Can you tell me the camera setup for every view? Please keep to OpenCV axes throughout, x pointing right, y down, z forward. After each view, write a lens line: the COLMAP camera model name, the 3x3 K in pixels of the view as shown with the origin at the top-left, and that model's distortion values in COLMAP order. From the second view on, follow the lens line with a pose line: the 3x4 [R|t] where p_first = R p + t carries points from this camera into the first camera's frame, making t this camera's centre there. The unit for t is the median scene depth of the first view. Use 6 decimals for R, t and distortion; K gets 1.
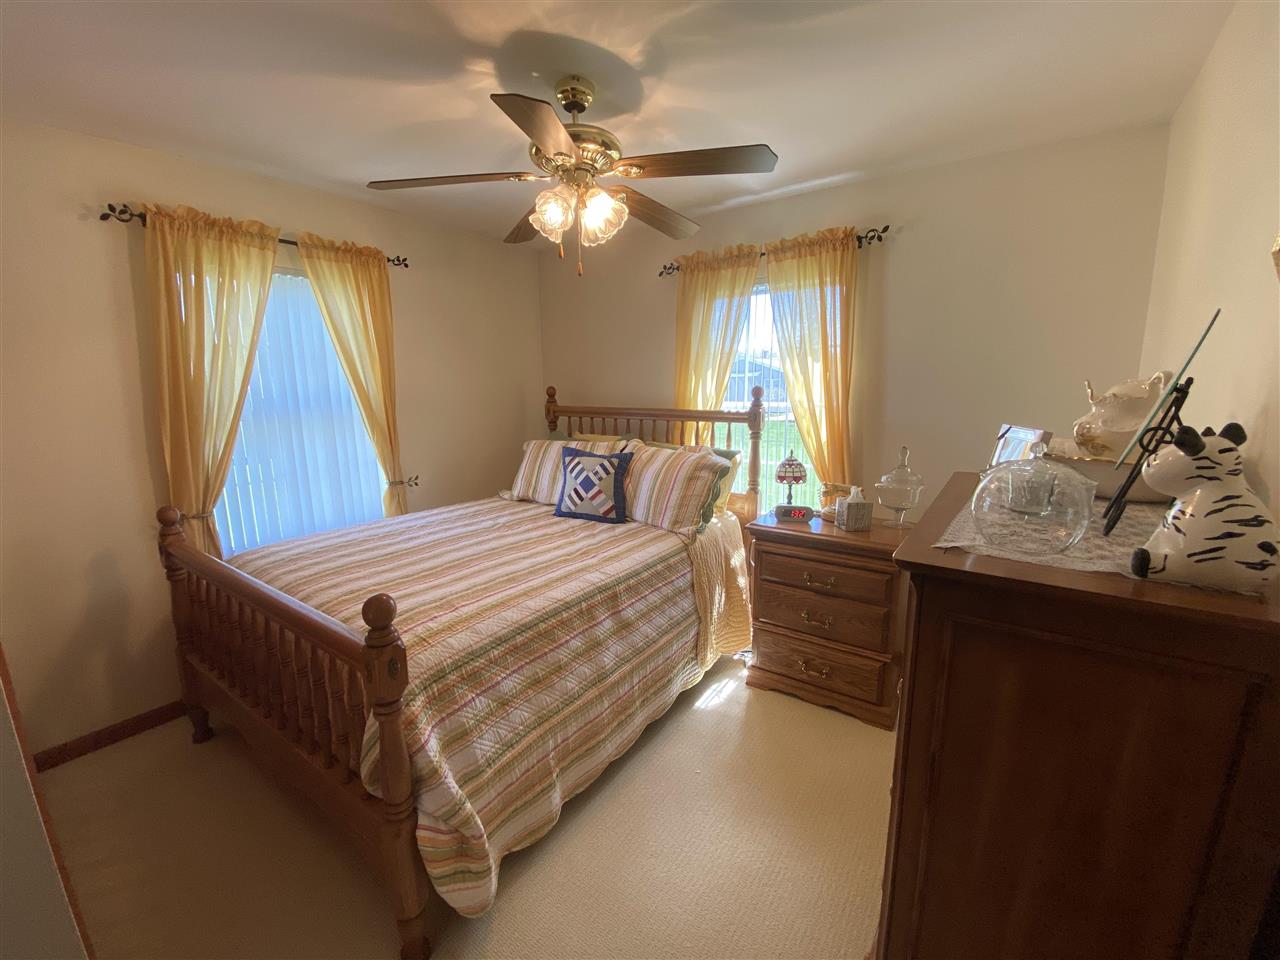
lens RADIAL K [[521.2, 0, 633.3], [0, 521.2, 487.4], [0, 0, 1]] dist [0.016655, -0.000003]
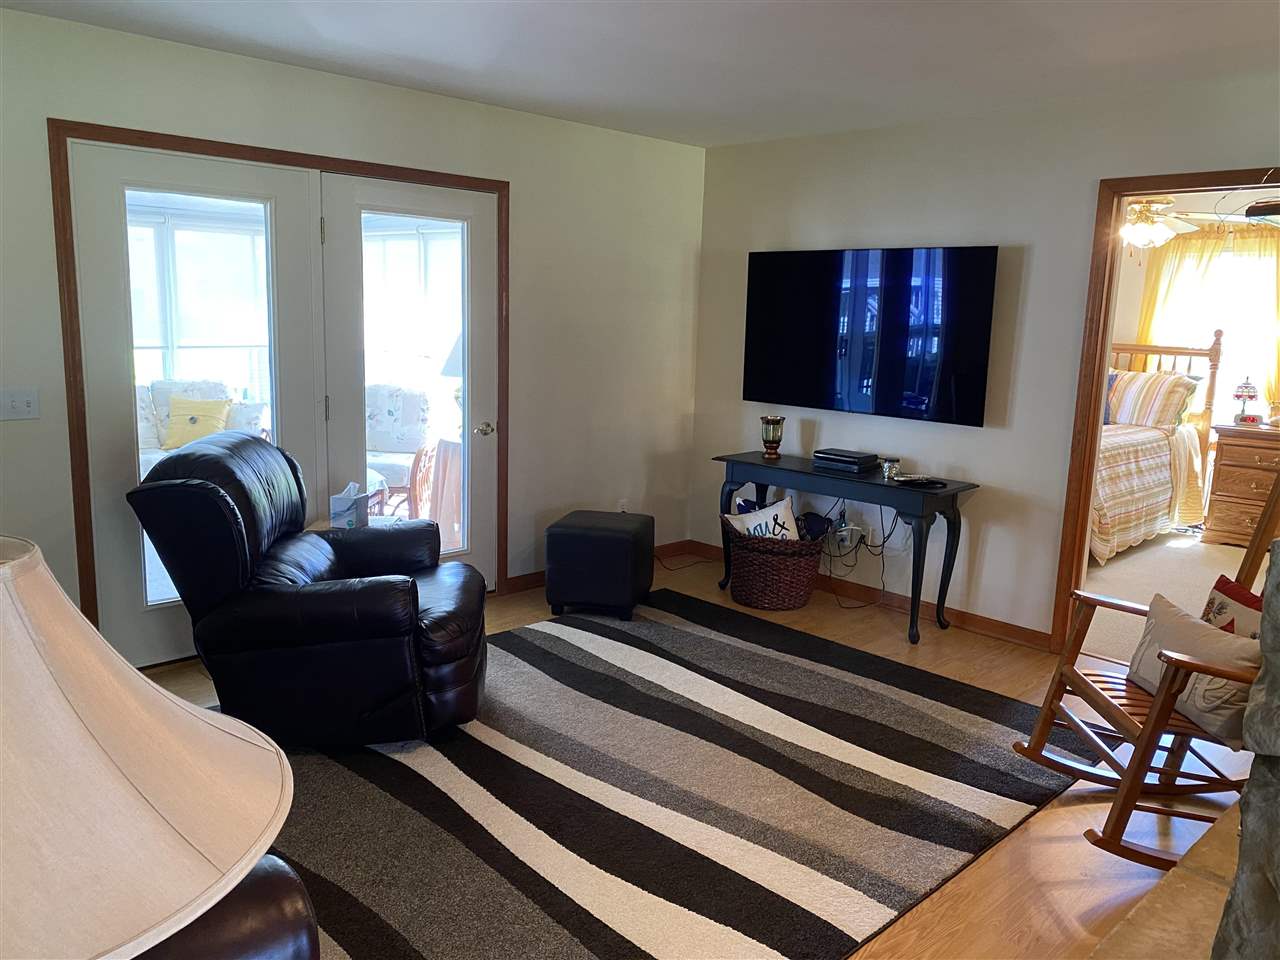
lens RADIAL K [[966.6, 0, 644.1], [0, 966.6, 475.2], [0, 0, 1]] dist [0.005073, 0.004247]
pose [[0.979437, 0.059460, -0.192791, -0.744210], [-0.061097, 0.998129, -0.002554, 0.290529], [0.192279, 0.014281, 0.981236, -1.806605]]
